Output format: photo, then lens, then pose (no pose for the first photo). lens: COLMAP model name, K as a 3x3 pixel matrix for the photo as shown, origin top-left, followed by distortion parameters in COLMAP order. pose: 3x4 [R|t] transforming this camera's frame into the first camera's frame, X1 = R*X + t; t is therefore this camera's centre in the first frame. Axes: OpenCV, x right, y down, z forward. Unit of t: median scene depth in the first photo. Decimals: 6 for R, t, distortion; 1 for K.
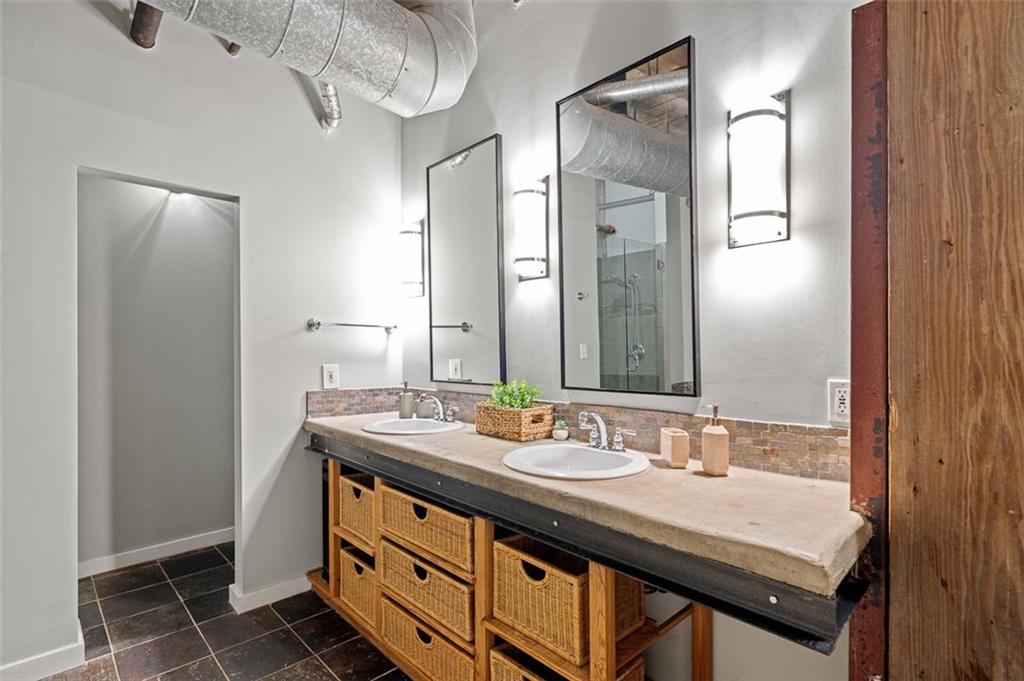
lens RADIAL K [[481.2, 0, 483.4], [0, 481.2, 345.1], [0, 0, 1]] dist [0.000692, 0.000505]
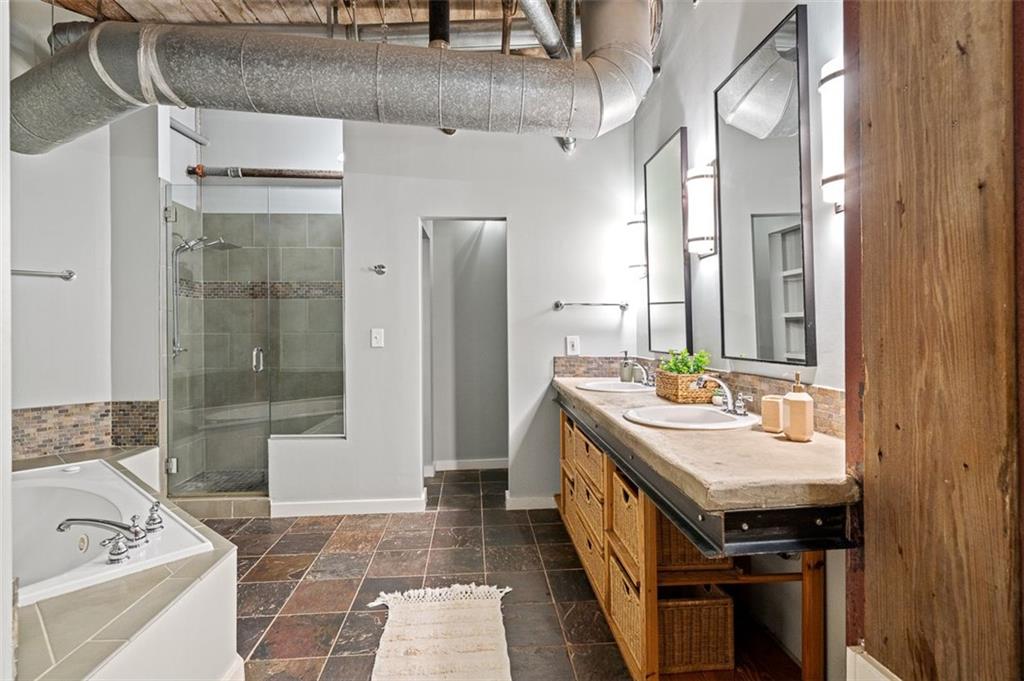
lens RADIAL K [[480.7, 0, 513.7], [0, 480.7, 324.1], [0, 0, 1]] dist [-0.000749, -0.000103]
pose [[0.786327, -0.010987, -0.617713, 0.932734], [0.011898, 0.999926, -0.002639, 0.025740], [0.617696, -0.005274, 0.786400, -0.250325]]
